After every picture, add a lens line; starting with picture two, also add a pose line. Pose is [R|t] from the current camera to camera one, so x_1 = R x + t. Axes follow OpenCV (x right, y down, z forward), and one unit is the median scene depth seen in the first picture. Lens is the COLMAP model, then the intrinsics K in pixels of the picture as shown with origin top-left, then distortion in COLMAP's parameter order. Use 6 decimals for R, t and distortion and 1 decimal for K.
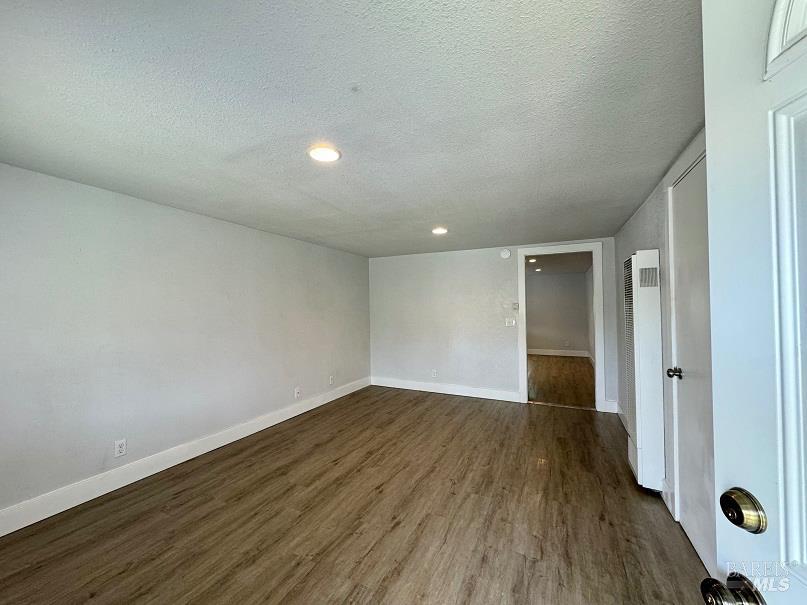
lens RADIAL K [[321.9, 0, 400.3], [0, 321.9, 304.4], [0, 0, 1]] dist [-0.001354, -0.000120]
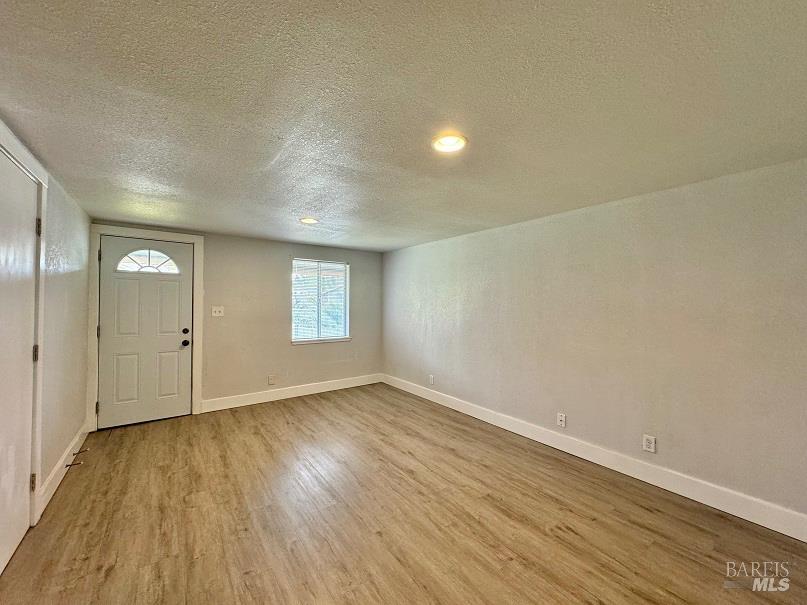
lens RADIAL K [[321.9, 0, 399.3], [0, 321.9, 301.4], [0, 0, 1]] dist [-0.001354, -0.000120]
pose [[-0.472128, -0.004154, -0.881520, 0.722022], [0.004480, 0.999965, -0.007111, 0.009829], [0.881519, -0.007307, -0.472093, 1.462369]]
